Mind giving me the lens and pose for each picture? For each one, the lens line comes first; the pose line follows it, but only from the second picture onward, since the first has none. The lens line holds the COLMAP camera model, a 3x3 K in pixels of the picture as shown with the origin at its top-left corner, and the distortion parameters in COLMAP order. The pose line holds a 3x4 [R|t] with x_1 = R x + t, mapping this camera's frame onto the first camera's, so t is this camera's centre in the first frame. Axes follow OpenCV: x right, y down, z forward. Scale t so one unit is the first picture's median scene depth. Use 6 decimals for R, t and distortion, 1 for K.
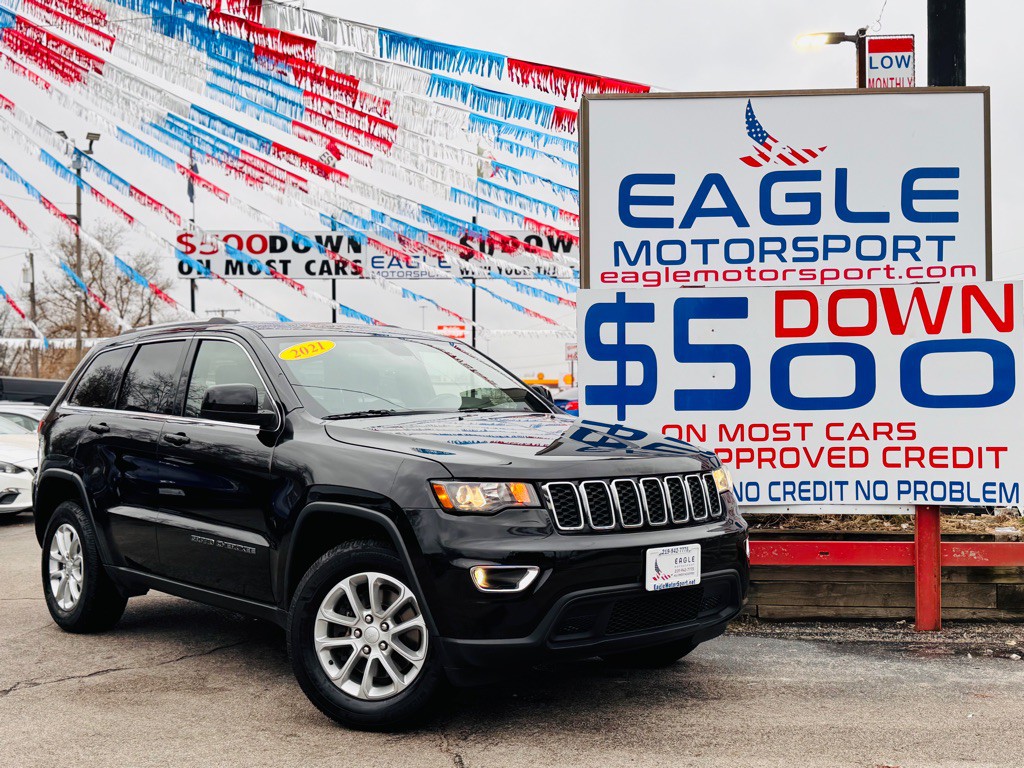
lens RADIAL K [[1230.7, 0, 508.5], [0, 1230.7, 383.9], [0, 0, 1]] dist [0.200356, -0.454444]
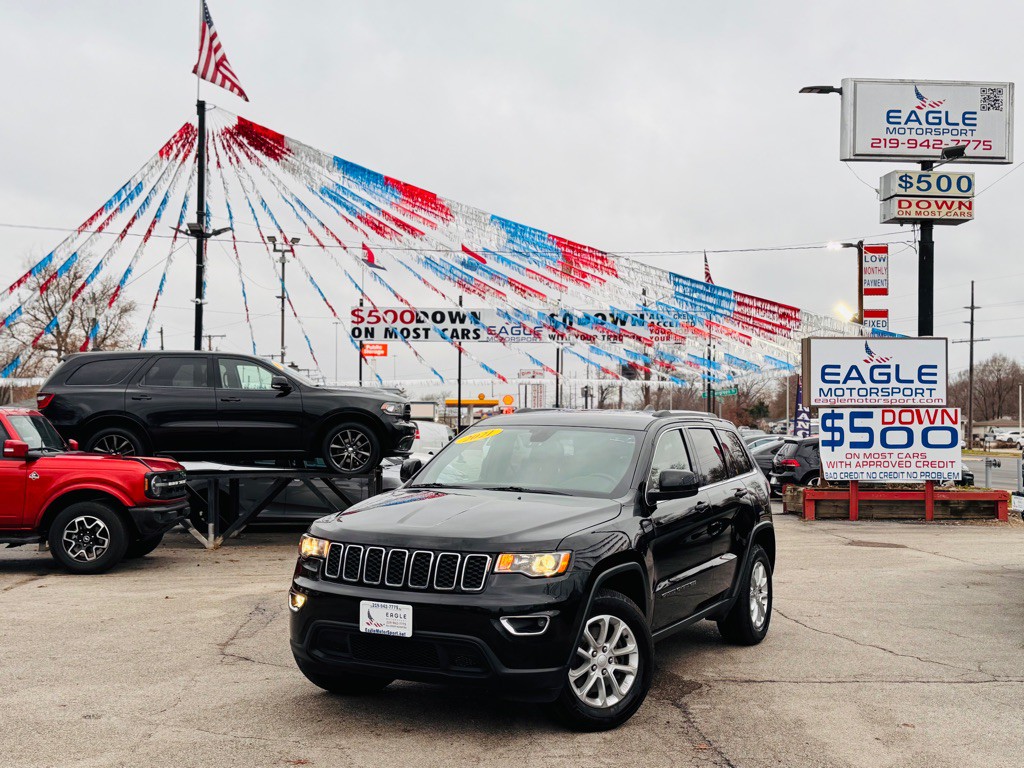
lens RADIAL K [[1258.0, 0, 509.8], [0, 1258.0, 388.1], [0, 0, 1]] dist [0.198102, -0.415611]
pose [[0.995949, 0.011668, 0.089162, -0.889307], [-0.010917, 0.999901, -0.008910, -0.081830], [-0.089257, 0.007901, 0.995977, -1.859544]]
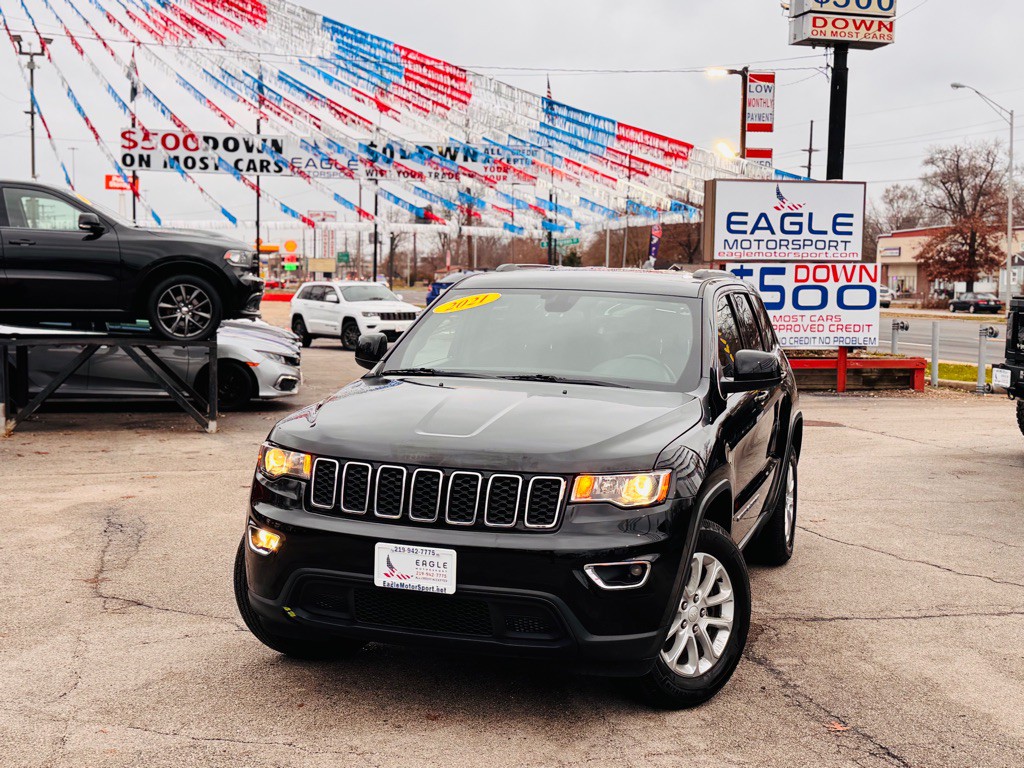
lens RADIAL K [[1418.0, 0, 512.0], [0, 1418.0, 384.0], [0, 0, 1]] dist [0.193139, -0.393802]
pose [[0.968964, 0.000465, 0.247200, -1.019557], [-0.024234, 0.995360, 0.093121, -0.083311], [-0.246009, -0.096222, 0.964480, -1.645246]]
